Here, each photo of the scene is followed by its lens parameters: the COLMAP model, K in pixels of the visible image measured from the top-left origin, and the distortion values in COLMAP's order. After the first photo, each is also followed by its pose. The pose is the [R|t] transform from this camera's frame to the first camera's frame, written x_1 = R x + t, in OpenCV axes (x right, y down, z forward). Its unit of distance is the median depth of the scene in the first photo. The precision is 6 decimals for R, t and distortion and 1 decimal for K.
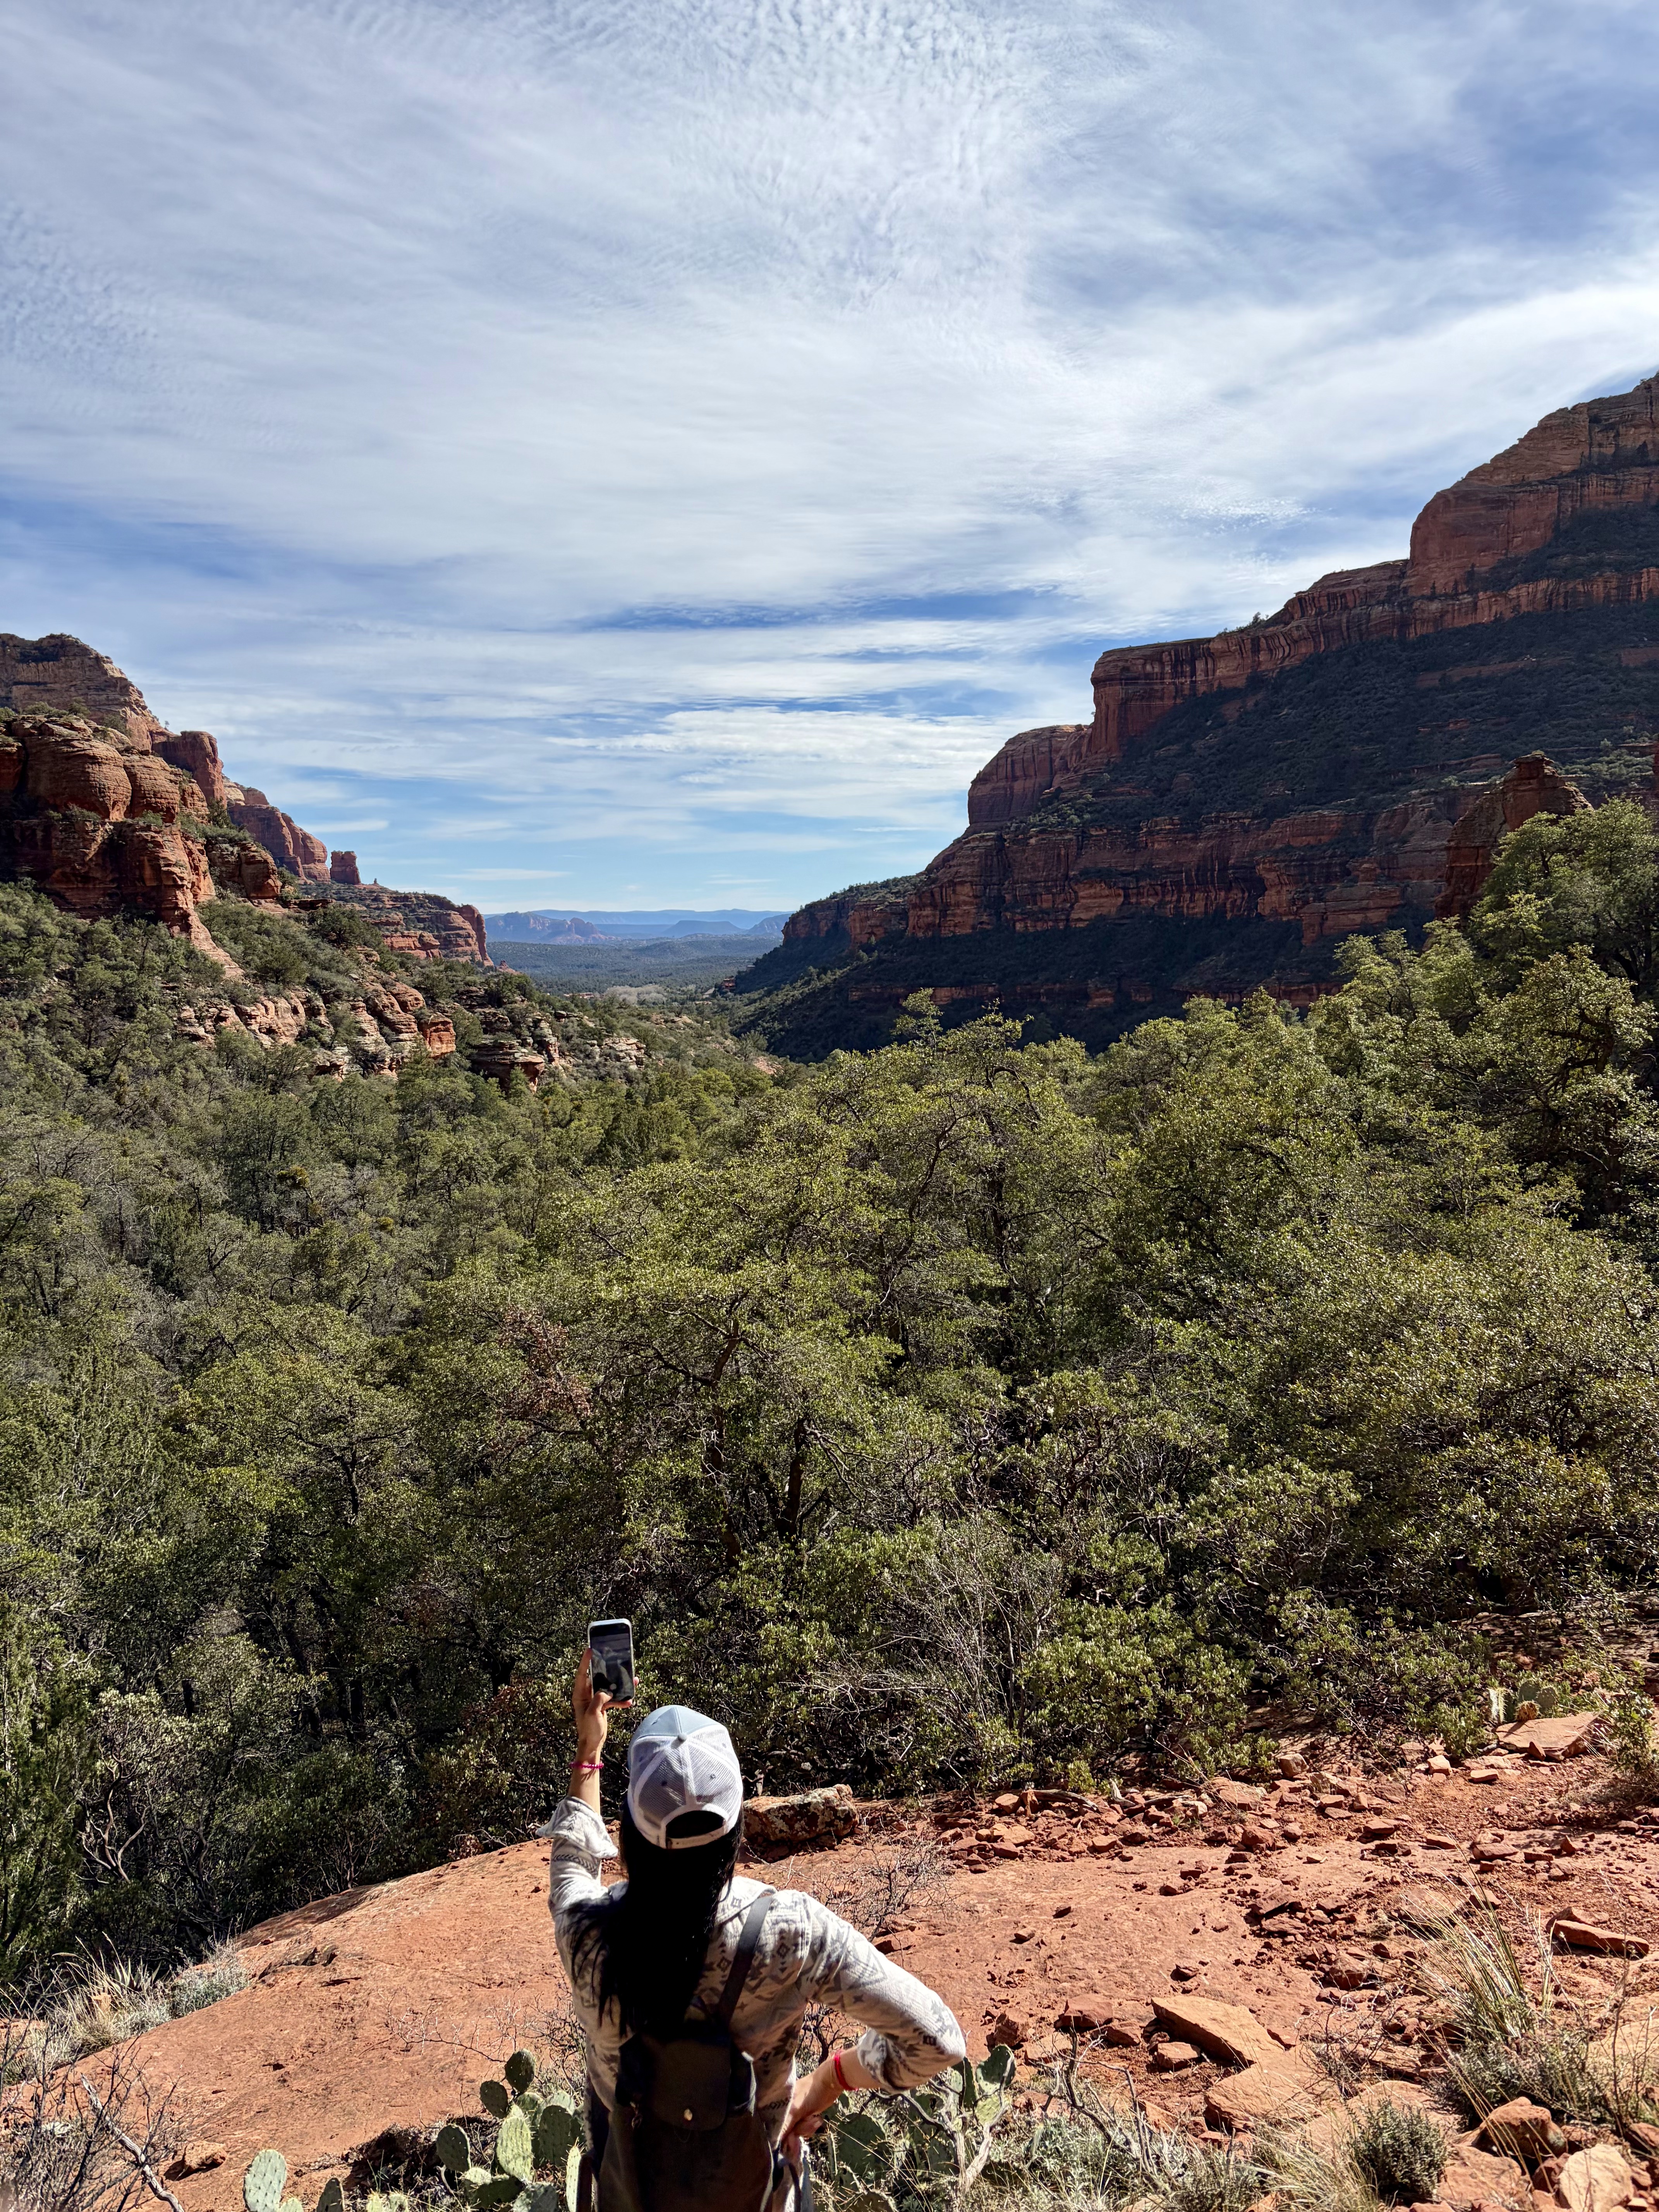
lens RADIAL K [[1671.6, 0, 830.2], [0, 1671.6, 1108.8], [0, 0, 1]] dist [0.002503, 0.000551]
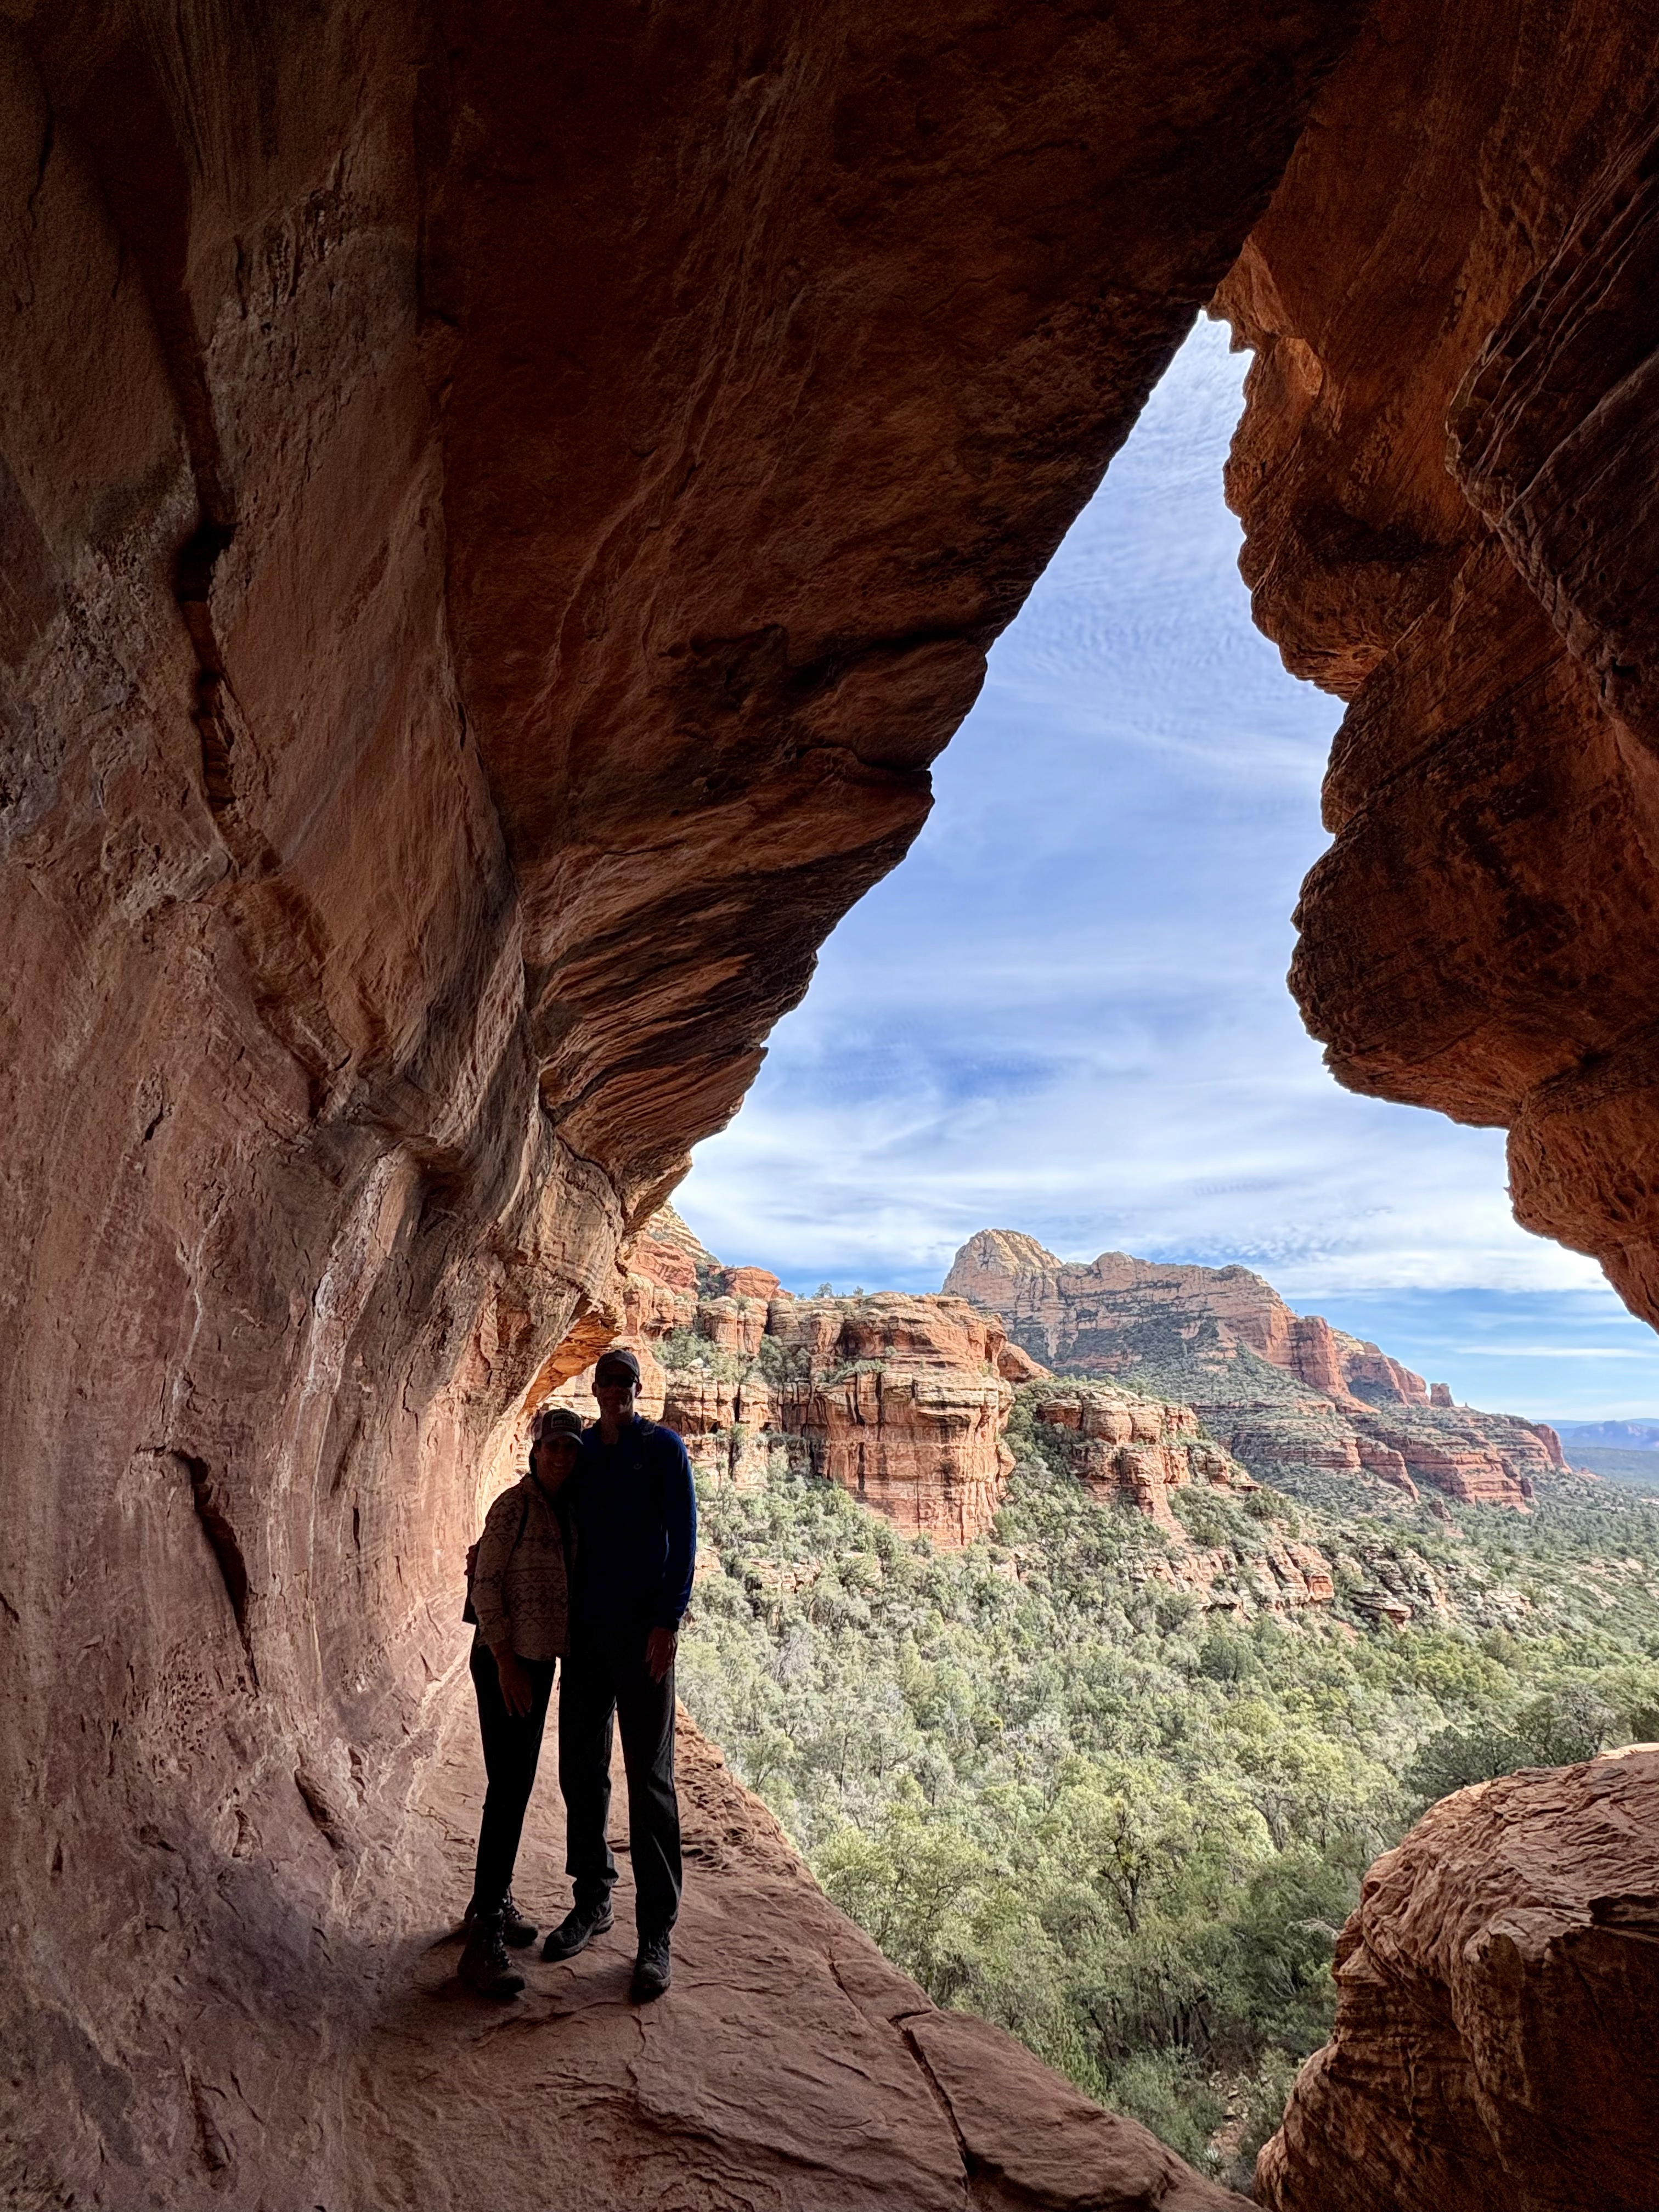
lens RADIAL K [[1026.7, 0, 838.4], [0, 1026.7, 1105.4], [0, 0, 1]] dist [0.000970, 0.001676]
pose [[0.677968, -0.193392, -0.709196, 0.224062], [-0.100129, 0.931485, -0.349729, -0.077732], [0.728240, 0.308116, 0.612153, -0.065771]]
